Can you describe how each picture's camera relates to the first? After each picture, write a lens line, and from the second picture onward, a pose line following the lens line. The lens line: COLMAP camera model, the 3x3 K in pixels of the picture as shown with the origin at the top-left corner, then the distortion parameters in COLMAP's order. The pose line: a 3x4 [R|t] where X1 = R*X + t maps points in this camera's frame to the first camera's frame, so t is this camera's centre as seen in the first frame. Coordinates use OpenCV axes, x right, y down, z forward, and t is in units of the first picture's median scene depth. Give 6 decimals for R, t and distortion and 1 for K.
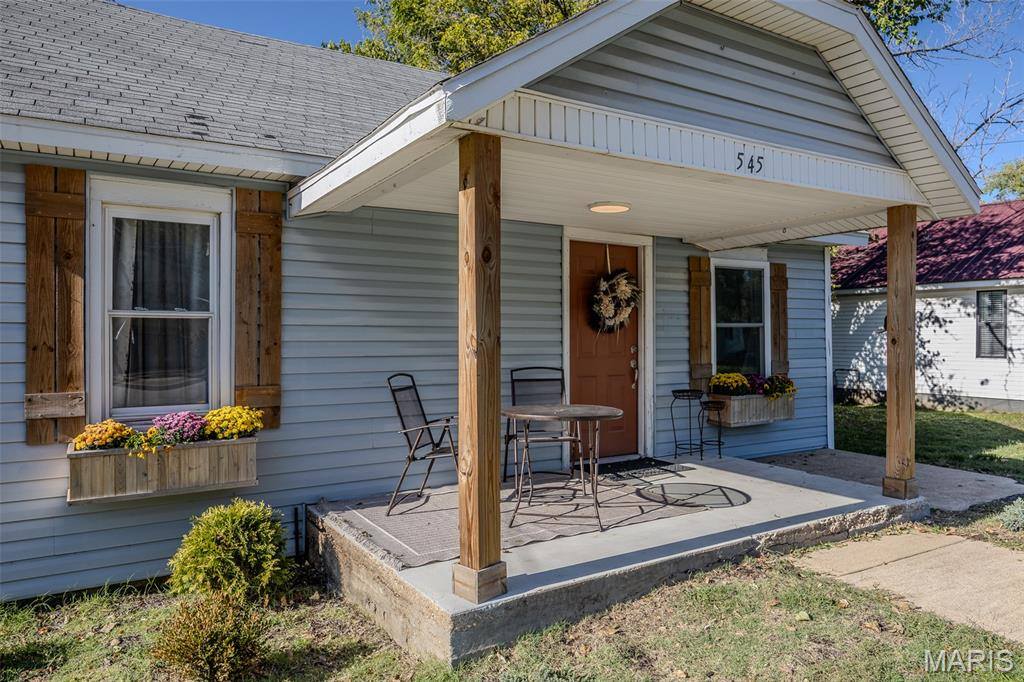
lens RADIAL K [[689.2, 0, 517.6], [0, 689.2, 347.7], [0, 0, 1]] dist [-0.009070, 0.002330]
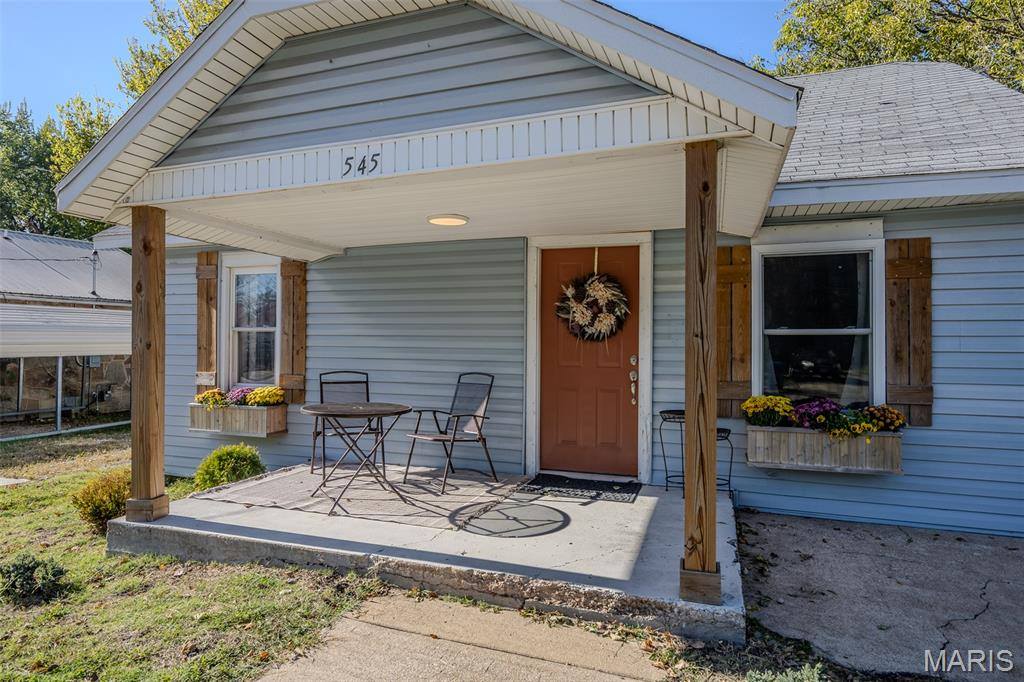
lens RADIAL K [[593.7, 0, 509.6], [0, 593.7, 345.3], [0, 0, 1]] dist [-0.005347, 0.004144]
pose [[0.618631, 0.006855, -0.785652, 0.750575], [-0.020565, 0.999761, -0.007470, -0.008354], [0.785413, 0.020778, 0.618624, 0.436268]]
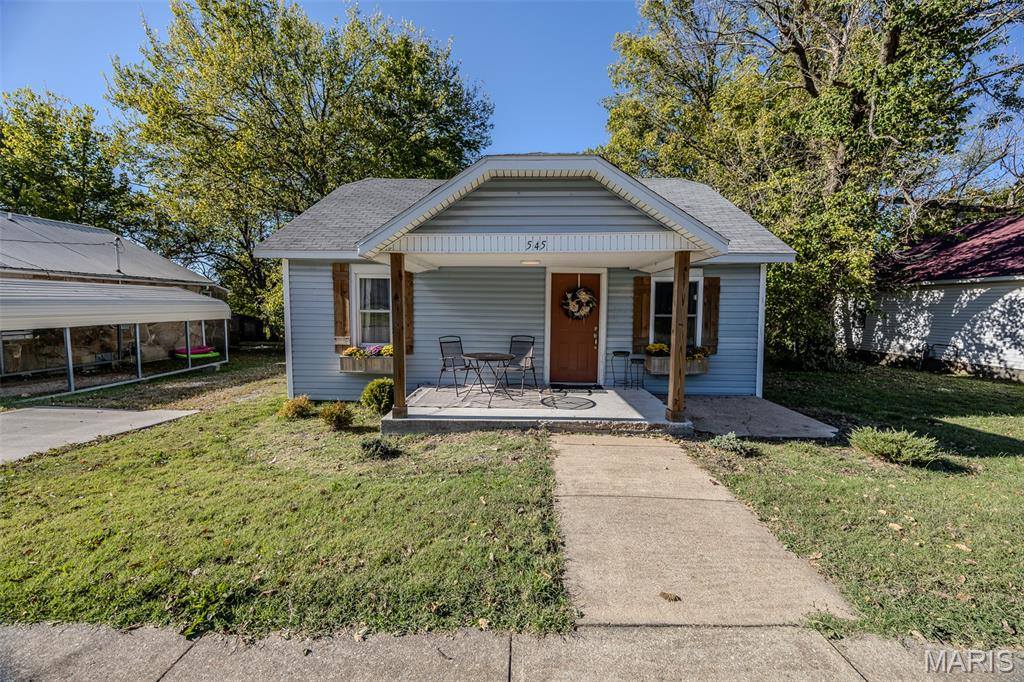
lens RADIAL K [[390.4, 0, 512.2], [0, 390.4, 344.2], [0, 0, 1]] dist [0.000206, -0.000666]
pose [[0.833628, 0.063793, -0.548630, 0.634014], [-0.019148, 0.996049, 0.086722, -0.046663], [0.551994, -0.061789, 0.831556, -0.032937]]
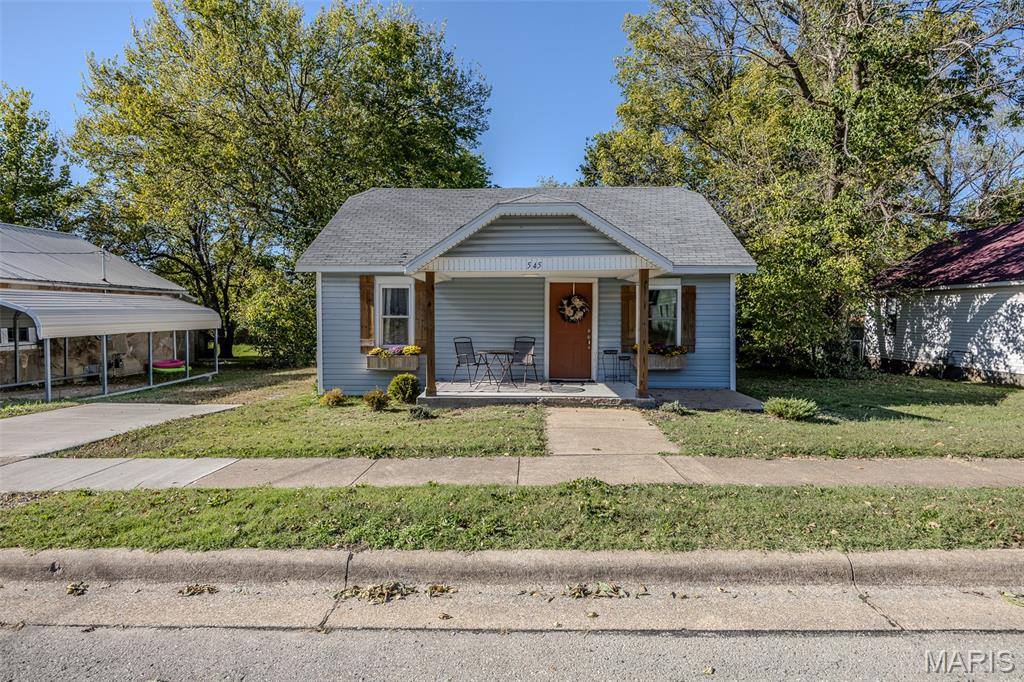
lens RADIAL K [[539.4, 0, 505.4], [0, 539.4, 355.9], [0, 0, 1]] dist [-0.011658, -0.003778]
pose [[0.827975, 0.045957, -0.558879, 1.000483], [-0.013762, 0.998001, 0.061679, -0.021113], [0.560596, -0.043378, 0.826953, -0.614710]]
